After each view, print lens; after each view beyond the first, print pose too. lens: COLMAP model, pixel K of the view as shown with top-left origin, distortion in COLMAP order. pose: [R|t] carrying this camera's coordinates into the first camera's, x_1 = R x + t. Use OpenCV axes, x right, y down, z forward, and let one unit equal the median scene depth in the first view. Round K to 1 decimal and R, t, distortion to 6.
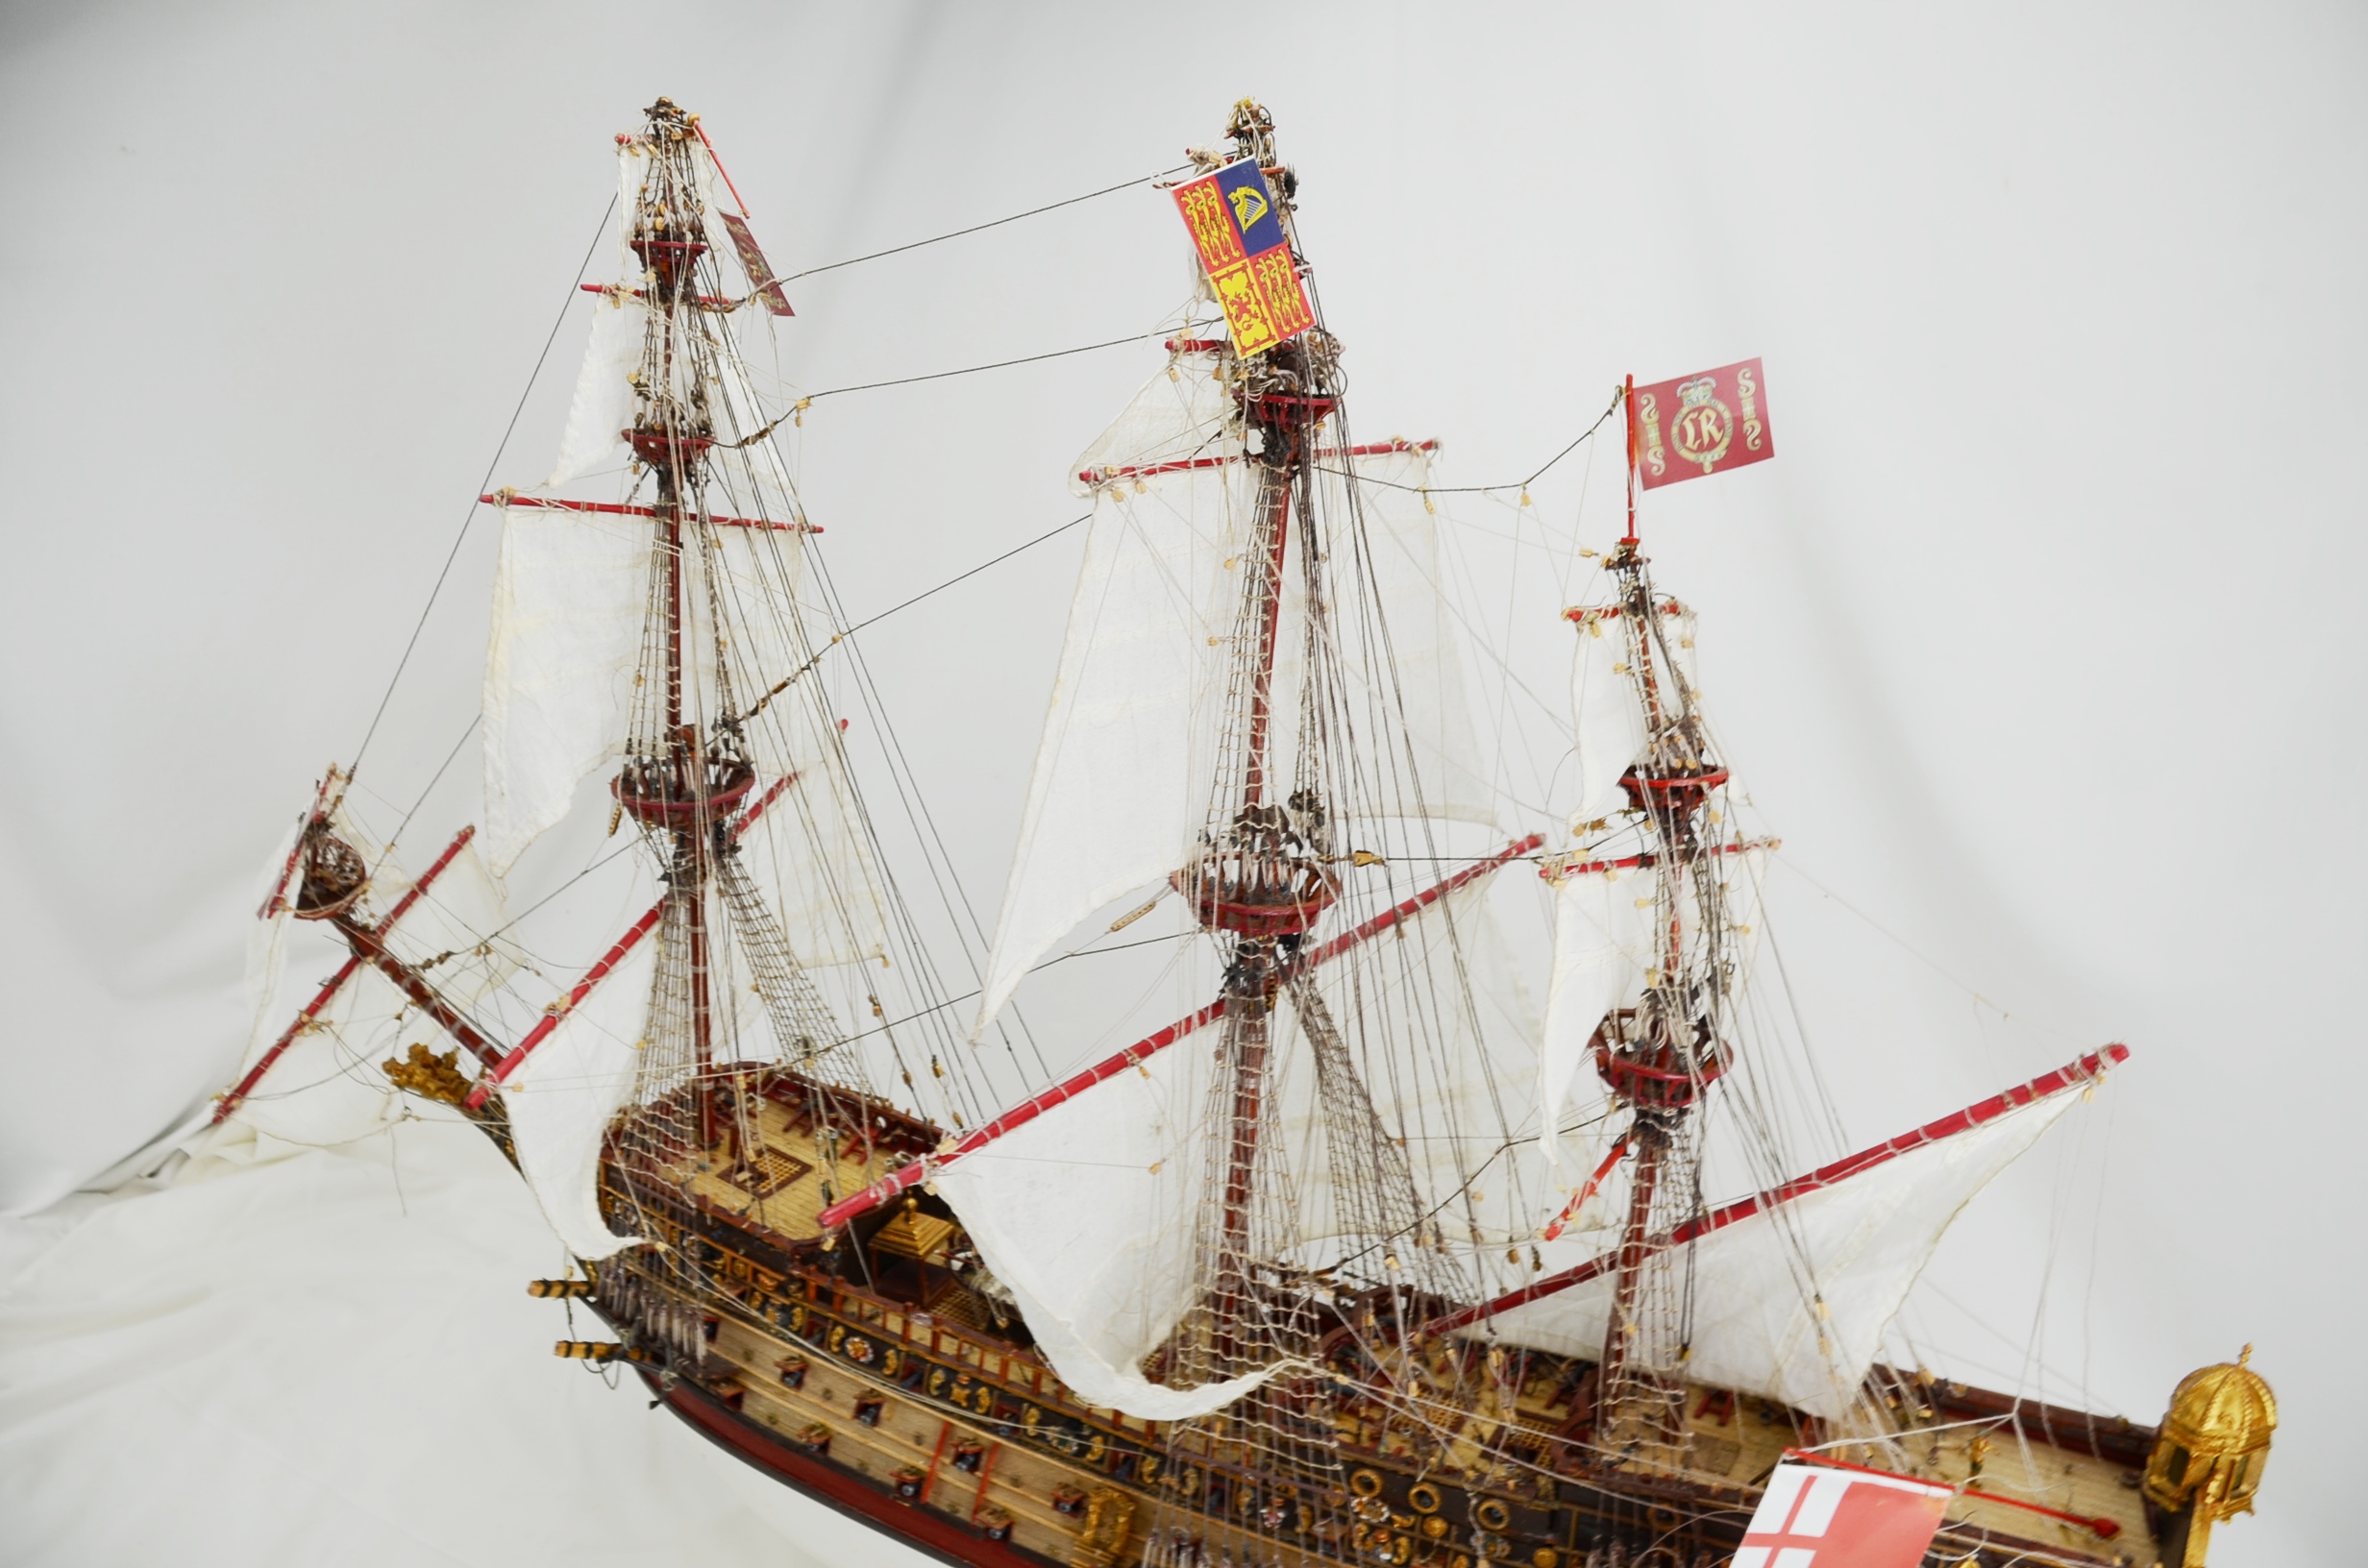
lens RADIAL K [[1843.2, 0, 1189.5], [0, 1843.2, 811.8], [0, 0, 1]] dist [-0.160874, 0.120885]
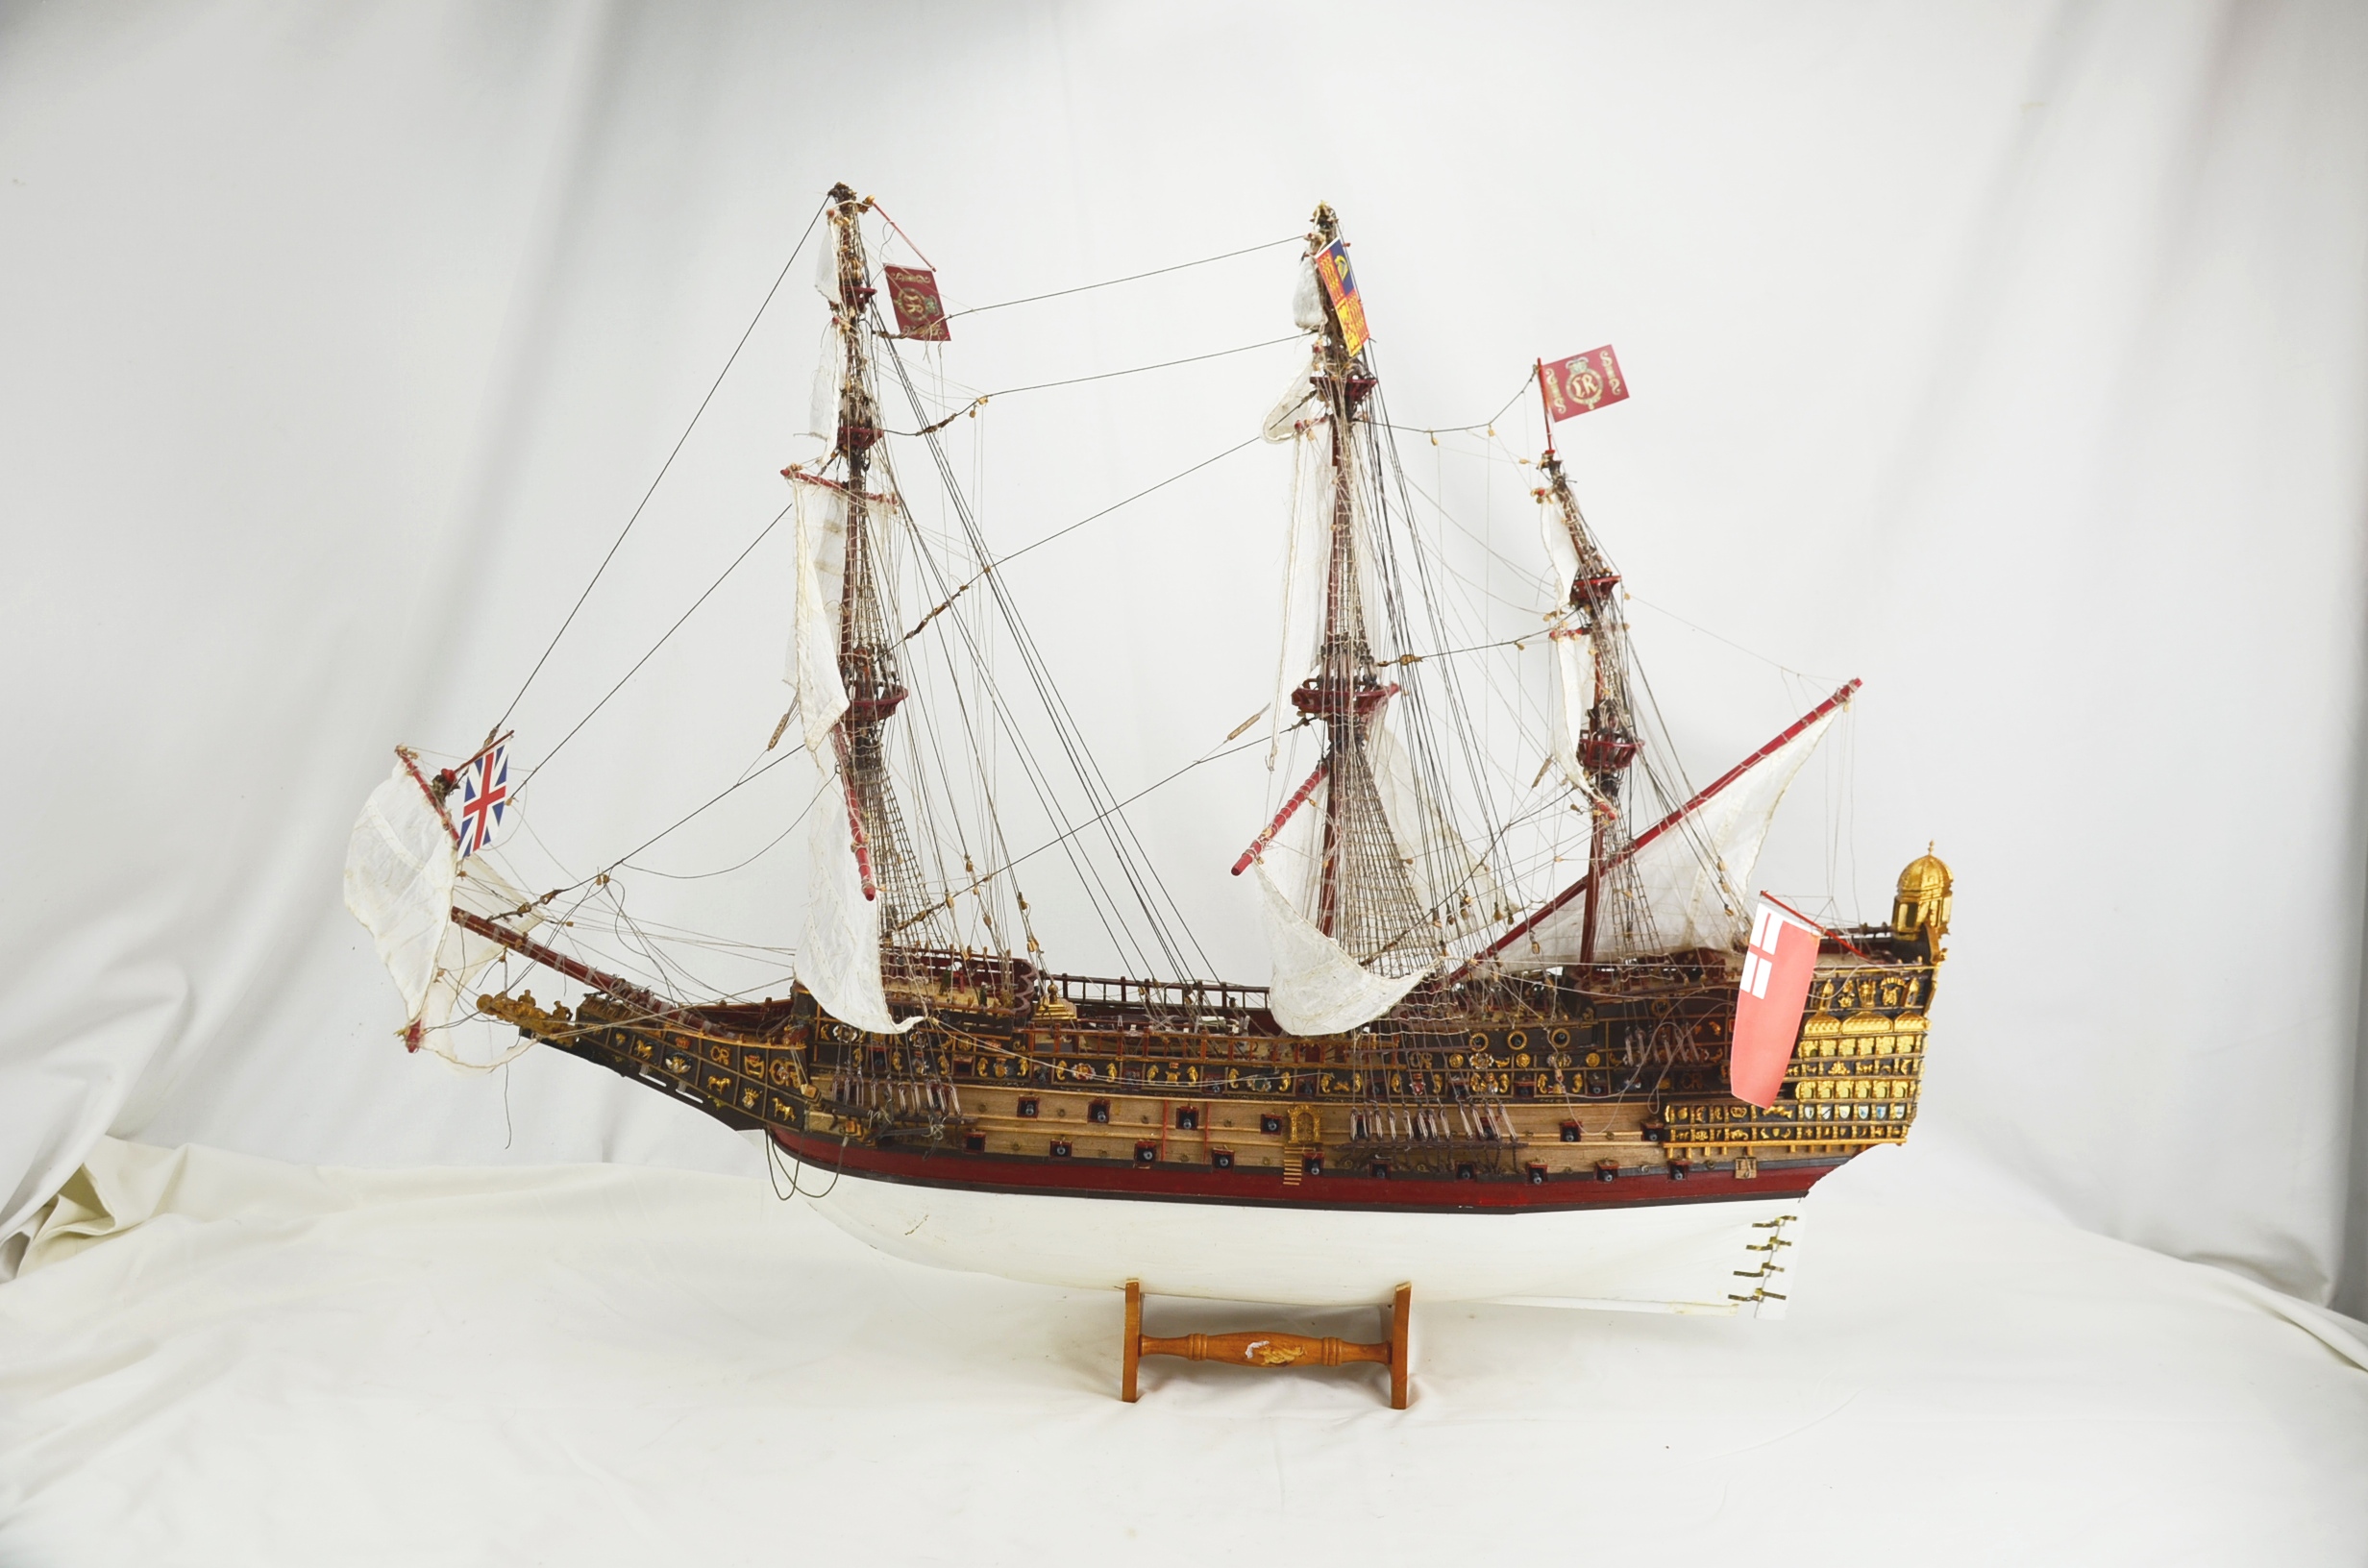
lens RADIAL K [[2570.3, 0, 1184.0], [0, 2570.3, 784.0], [0, 0, 1]] dist [0.007775, 0.013355]
pose [[0.885744, -0.101804, 0.452872, -1.135777], [0.150078, 0.986059, -0.071865, 0.270724], [-0.439243, 0.131620, 0.888674, -0.932502]]
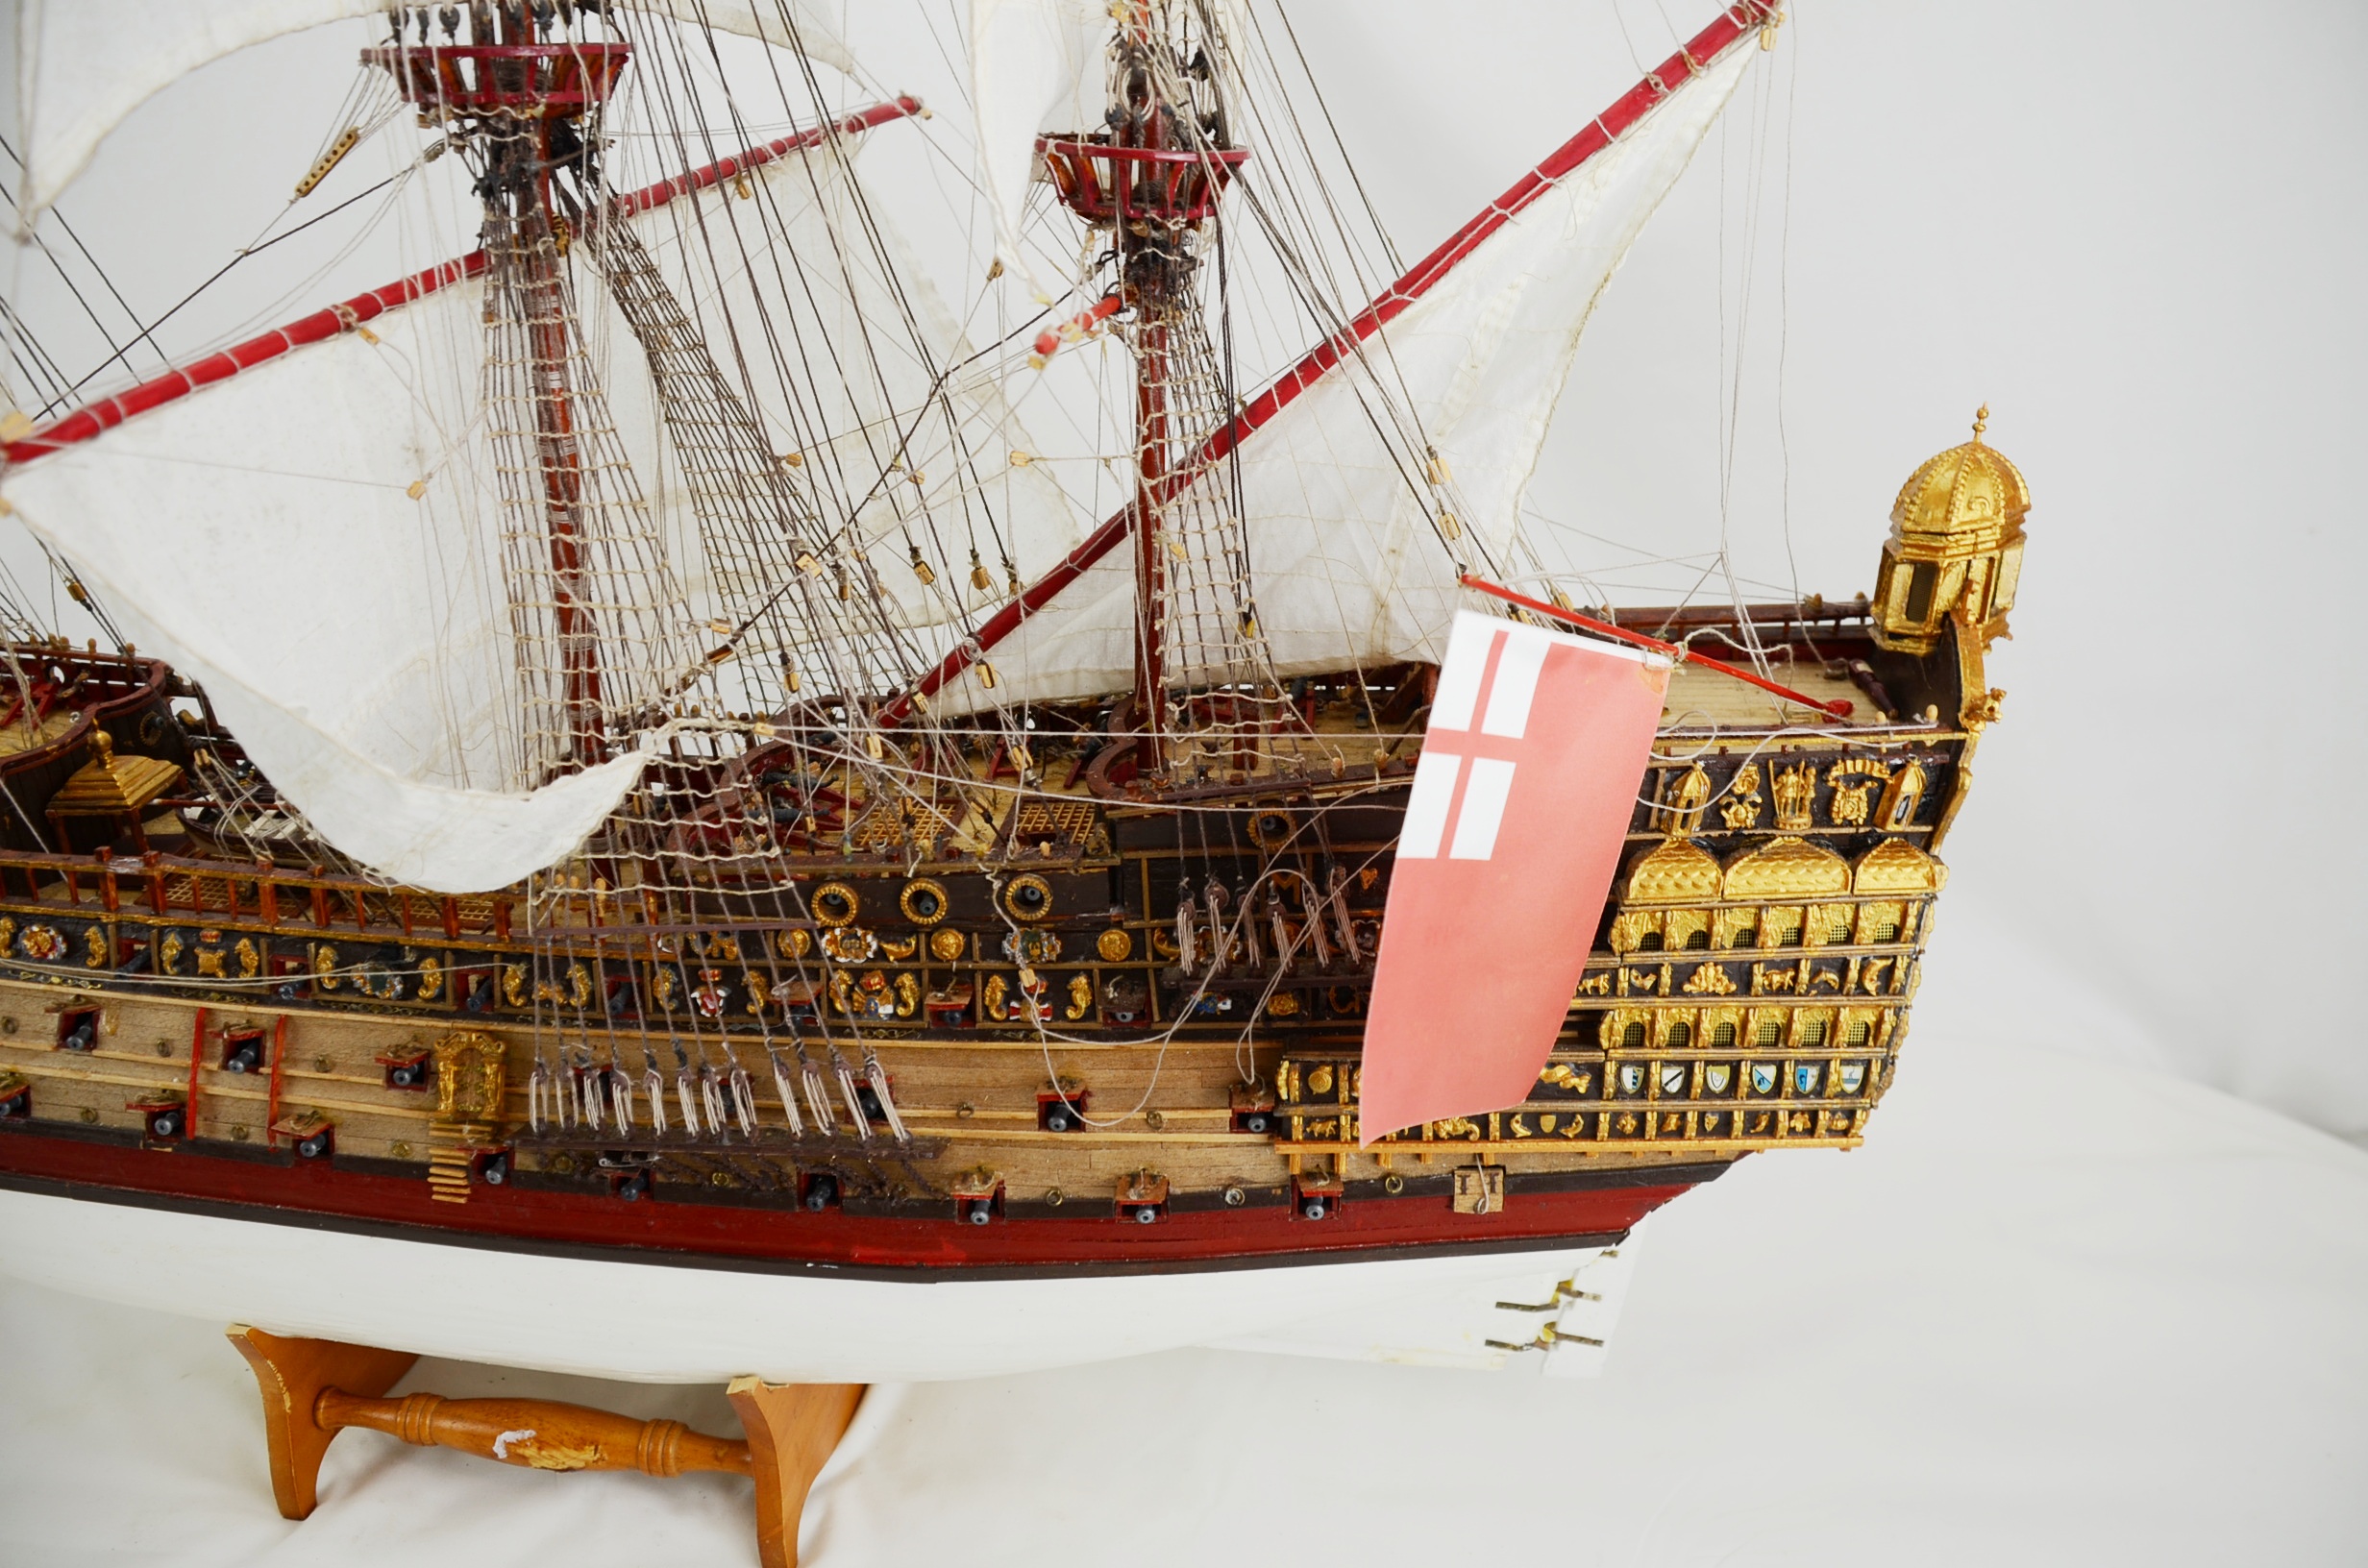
lens RADIAL K [[1843.2, 0, 1189.5], [0, 1843.2, 811.8], [0, 0, 1]] dist [-0.160874, 0.120885]
pose [[0.930656, -0.198407, 0.307430, 0.018309], [0.157477, 0.975611, 0.152917, 0.254872], [-0.330272, -0.093900, 0.939204, 0.321537]]
